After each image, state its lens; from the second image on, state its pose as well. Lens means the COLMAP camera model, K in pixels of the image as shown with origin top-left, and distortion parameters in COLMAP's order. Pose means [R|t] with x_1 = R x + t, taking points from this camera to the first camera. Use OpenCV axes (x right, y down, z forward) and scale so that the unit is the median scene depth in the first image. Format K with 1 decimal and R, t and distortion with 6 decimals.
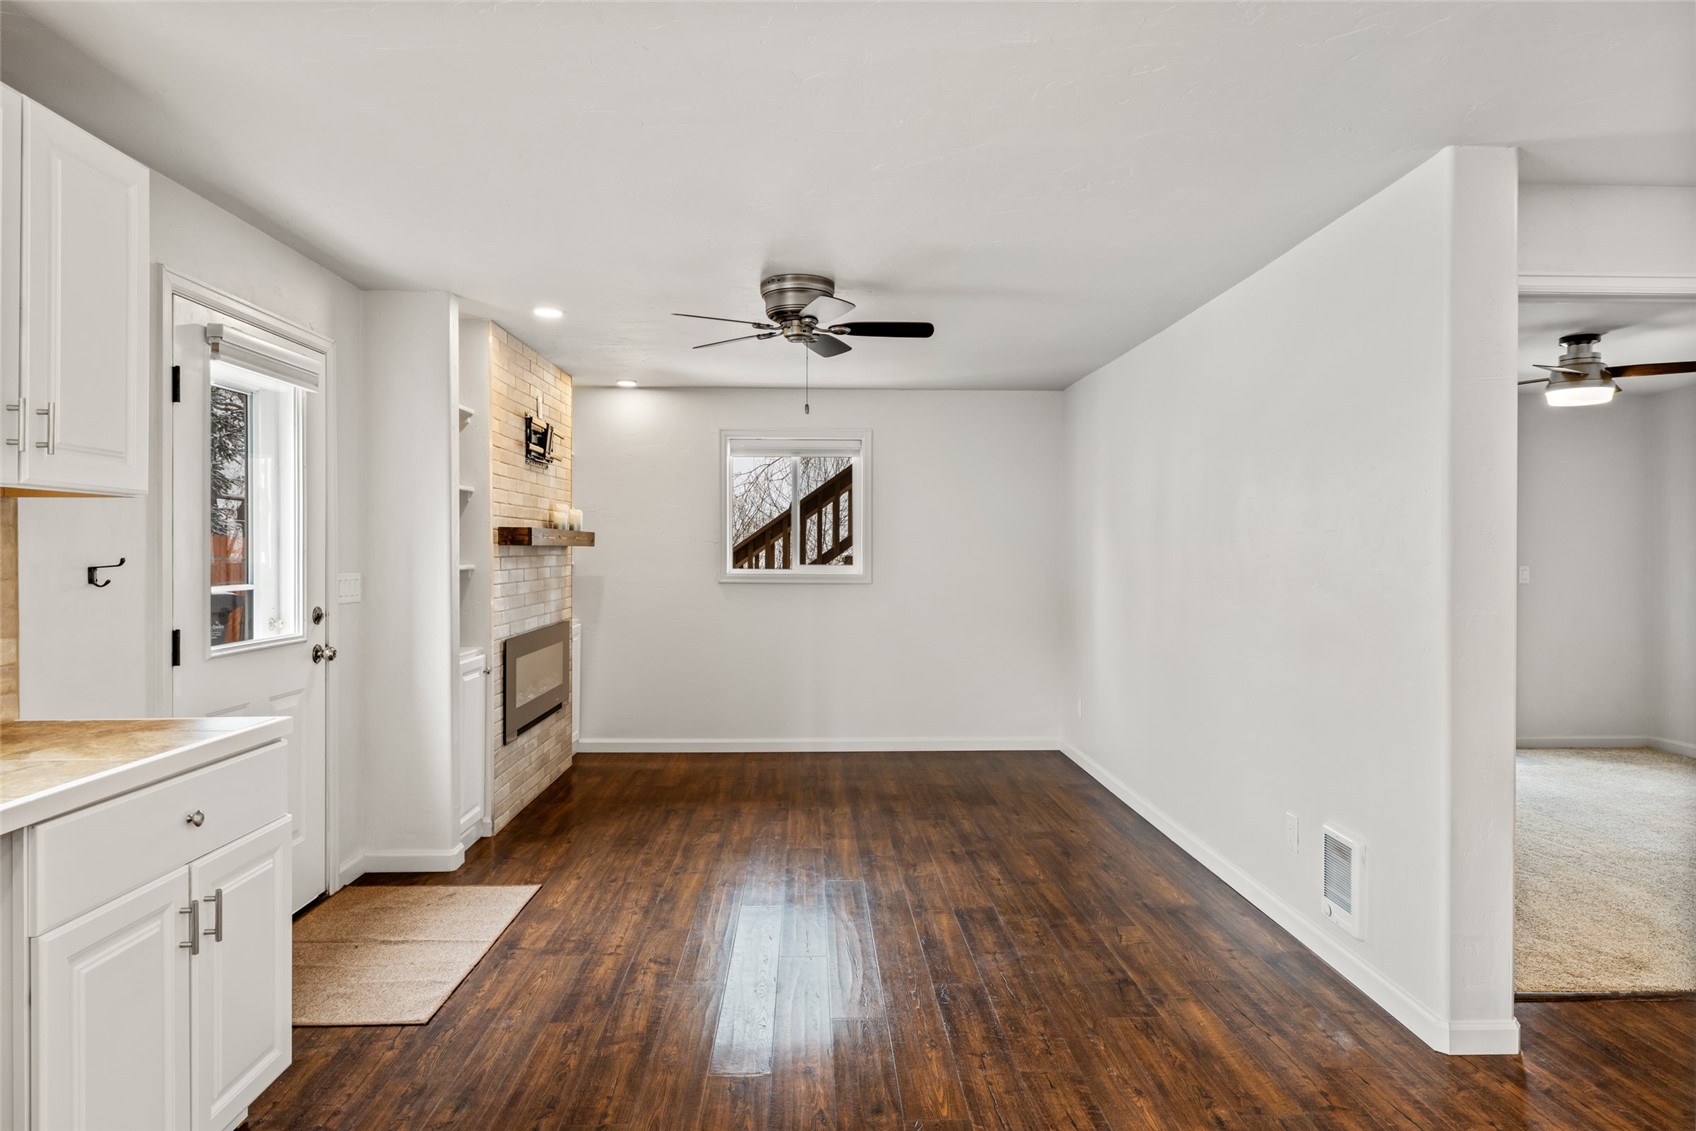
lens RADIAL K [[1006.8, 0, 846.0], [0, 1006.8, 554.4], [0, 0, 1]] dist [0.000853, -0.000796]
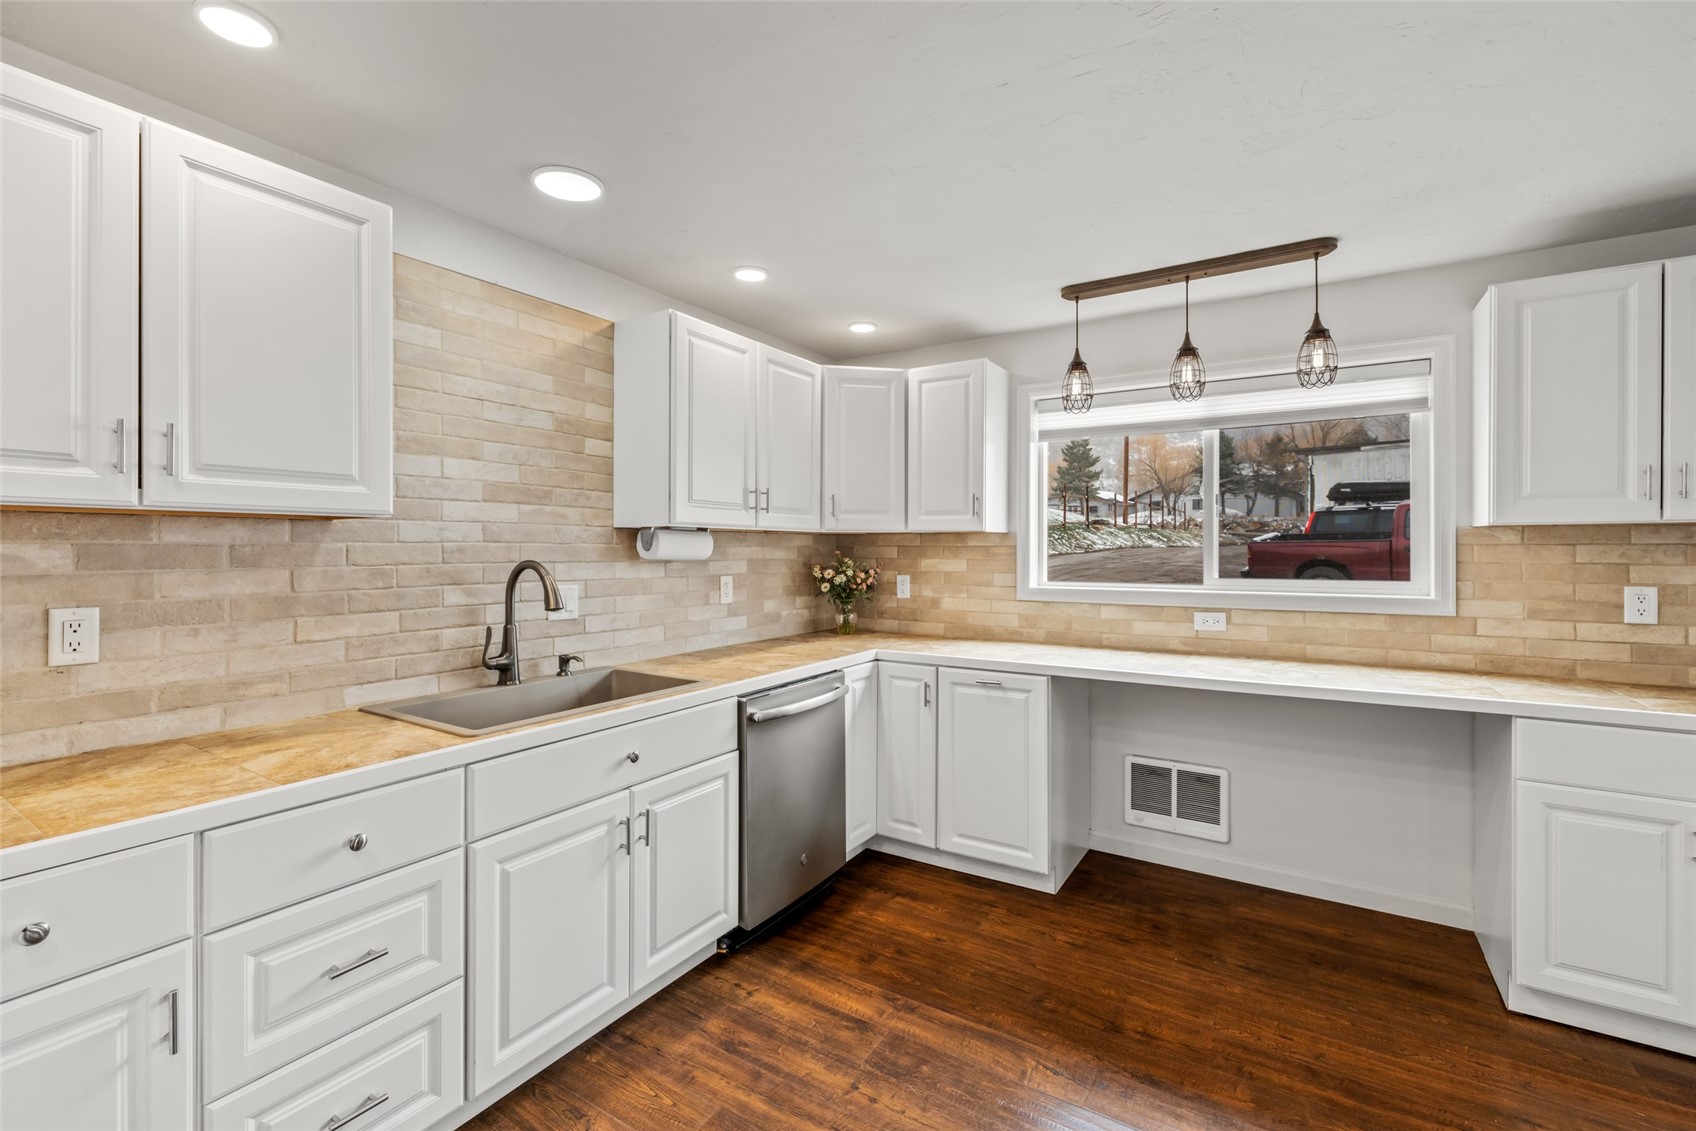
lens RADIAL K [[735.6, 0, 844.7], [0, 735.6, 550.3], [0, 0, 1]] dist [0.000140, 0.000662]
pose [[-0.560137, -0.000376, -0.828400, 0.383480], [-0.001282, 0.999999, 0.000413, -0.011596], [0.828399, 0.001293, -0.560137, 0.293850]]
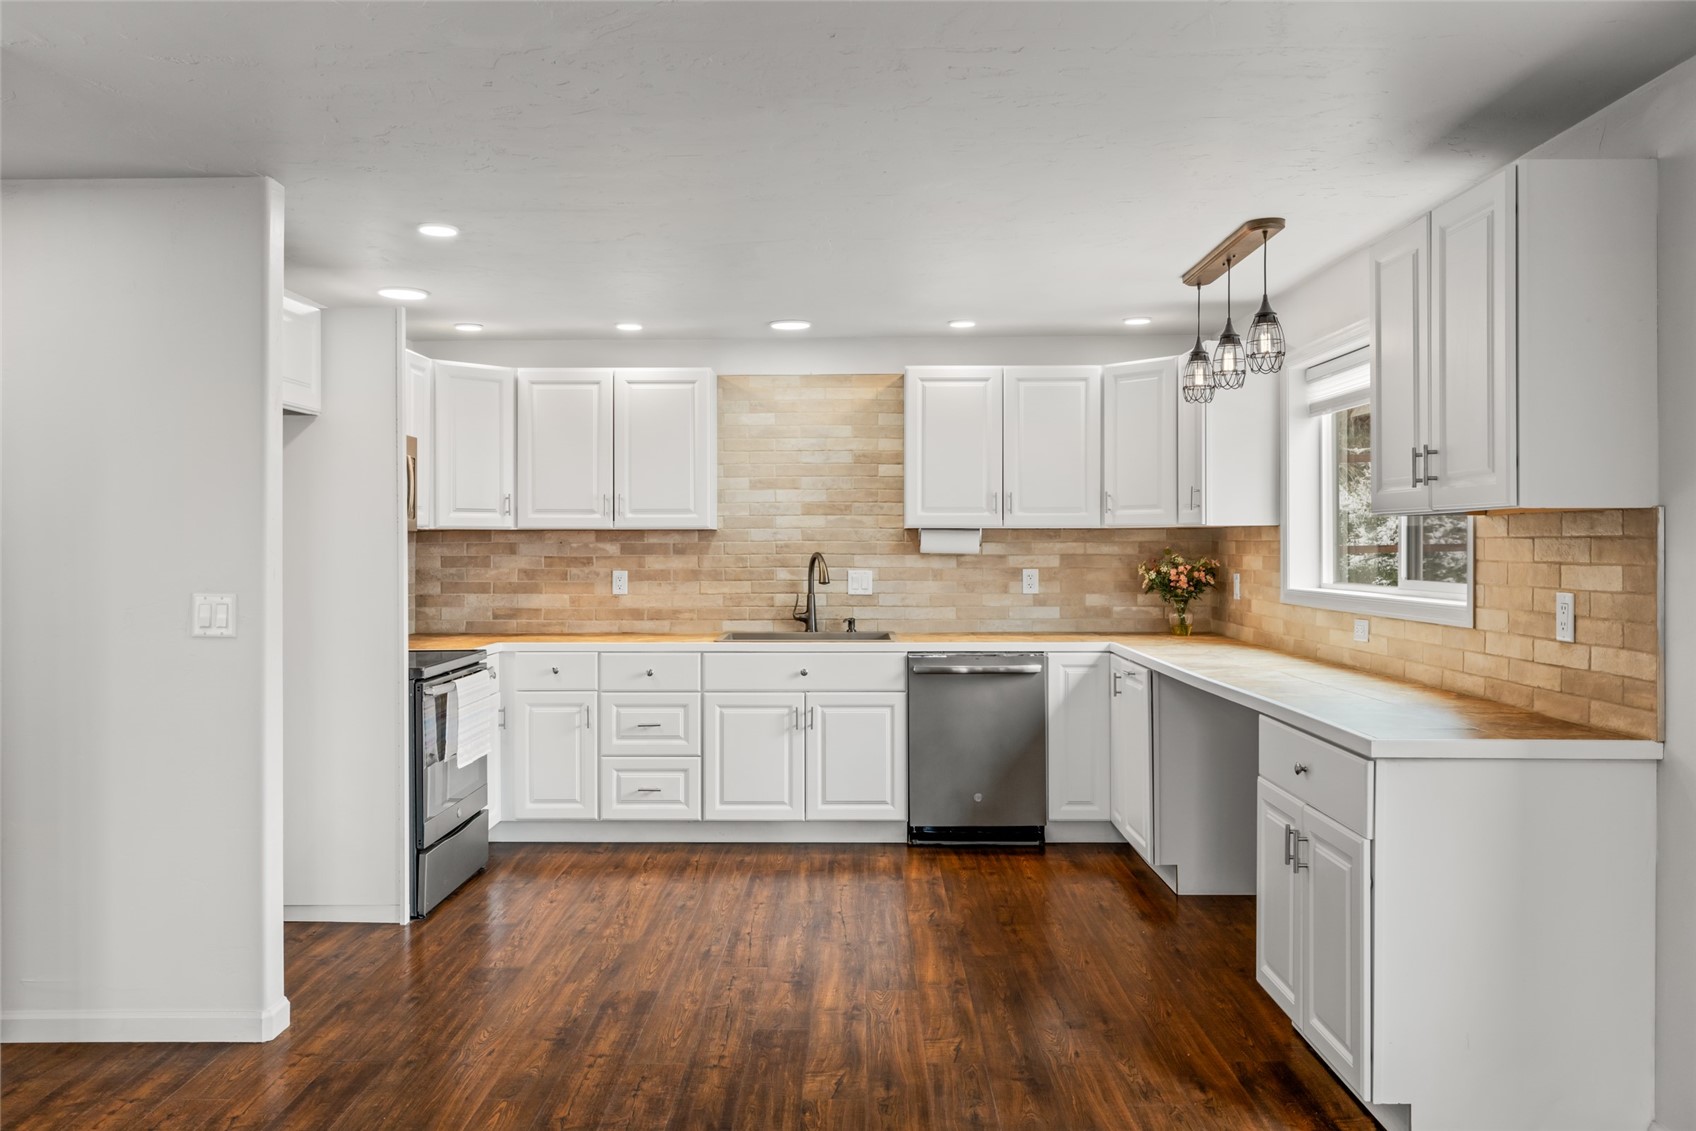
lens RADIAL K [[1268.3, 0, 848.0], [0, 1268.3, 565.5], [0, 0, 1]] dist [0.036784, -0.002398]
pose [[-0.998876, -0.000391, 0.047394, -0.071066], [0.000384, 0.999866, 0.016349, -0.012560], [-0.047394, 0.016349, -0.998742, 1.309697]]
